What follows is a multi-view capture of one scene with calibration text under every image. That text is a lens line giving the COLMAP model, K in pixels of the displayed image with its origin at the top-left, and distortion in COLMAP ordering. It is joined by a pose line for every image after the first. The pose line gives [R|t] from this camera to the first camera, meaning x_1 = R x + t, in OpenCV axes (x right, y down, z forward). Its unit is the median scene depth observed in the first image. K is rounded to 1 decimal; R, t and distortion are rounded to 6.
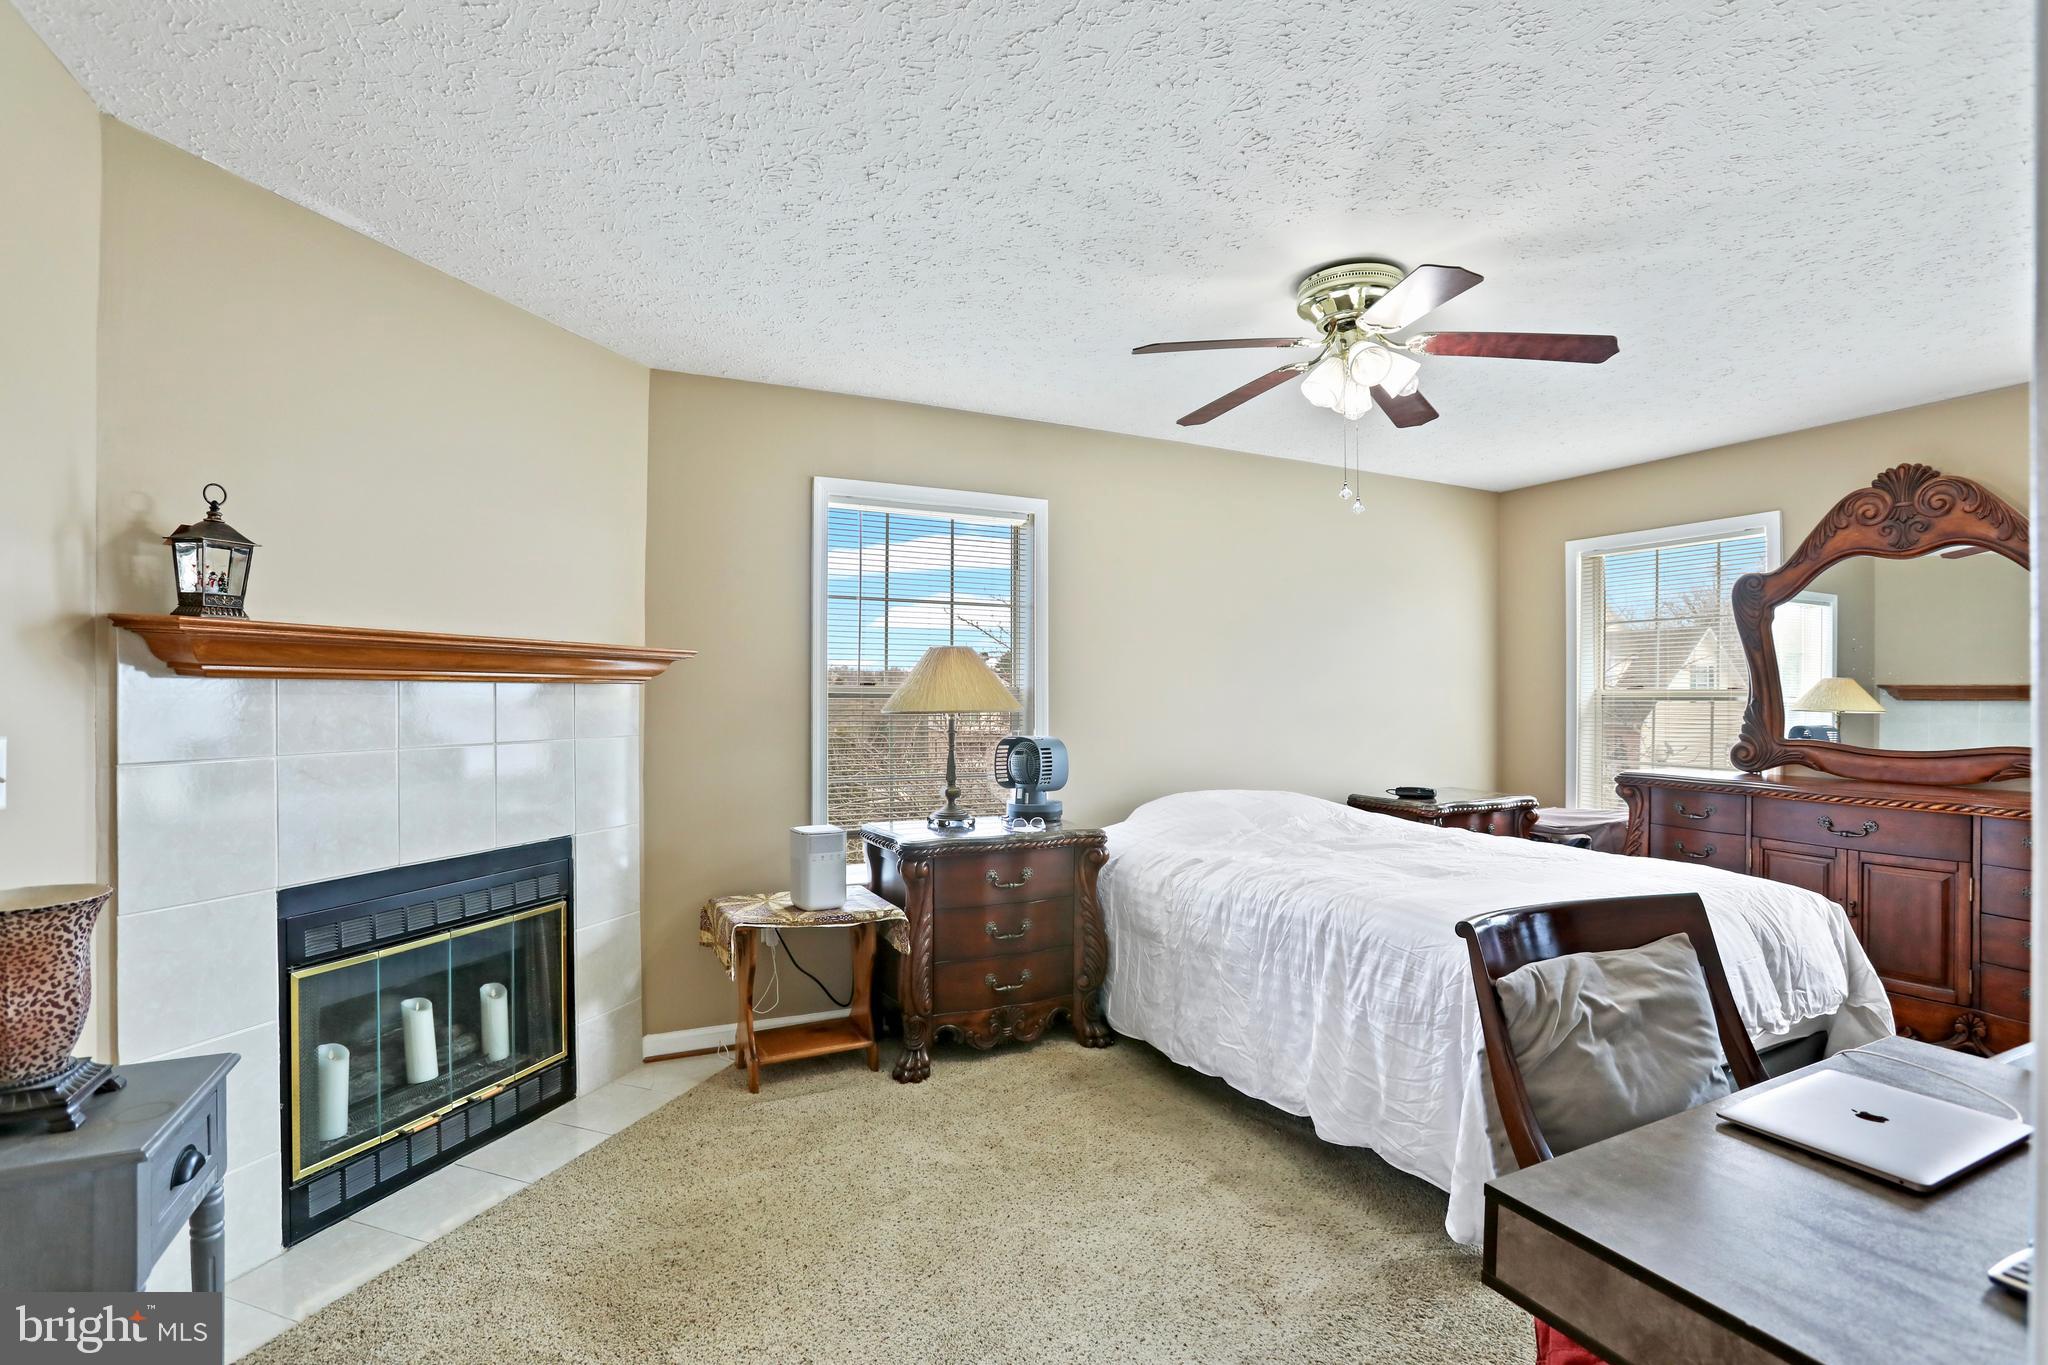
lens RADIAL K [[944.3, 0, 1010.7], [0, 944.3, 701.1], [0, 0, 1]] dist [-0.049227, 0.011647]
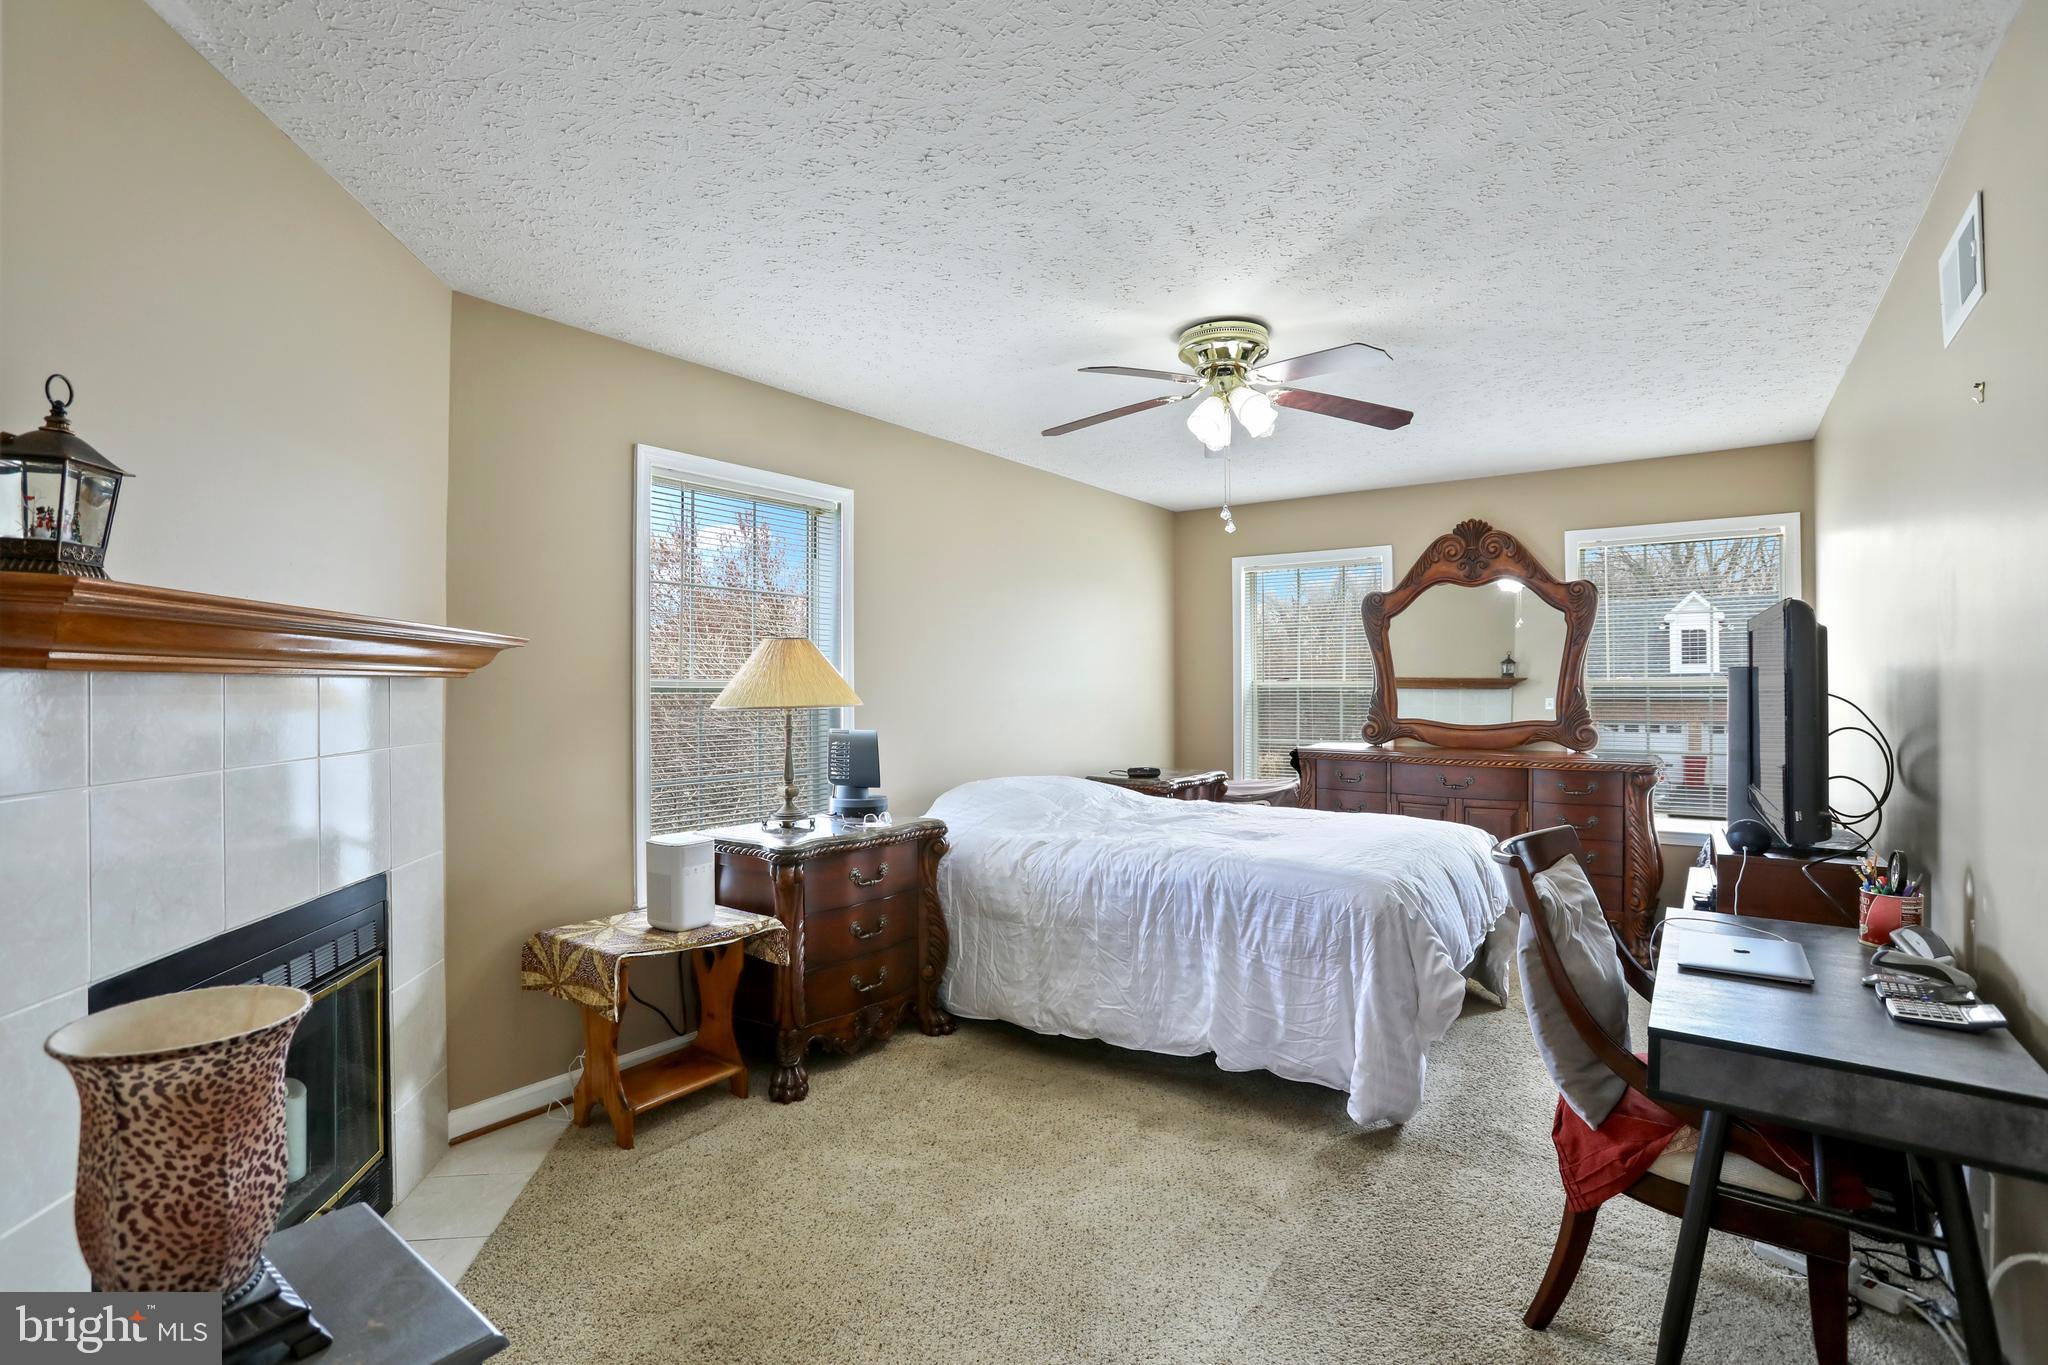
lens RADIAL K [[944.3, 0, 1030.7], [0, 944.3, 688.0], [0, 0, 1]] dist [-0.049227, 0.011647]
pose [[0.885734, -0.004721, 0.464169, -0.323900], [0.006973, 0.999971, -0.003137, -0.003152], [-0.464141, 0.006015, 0.885741, 0.057775]]
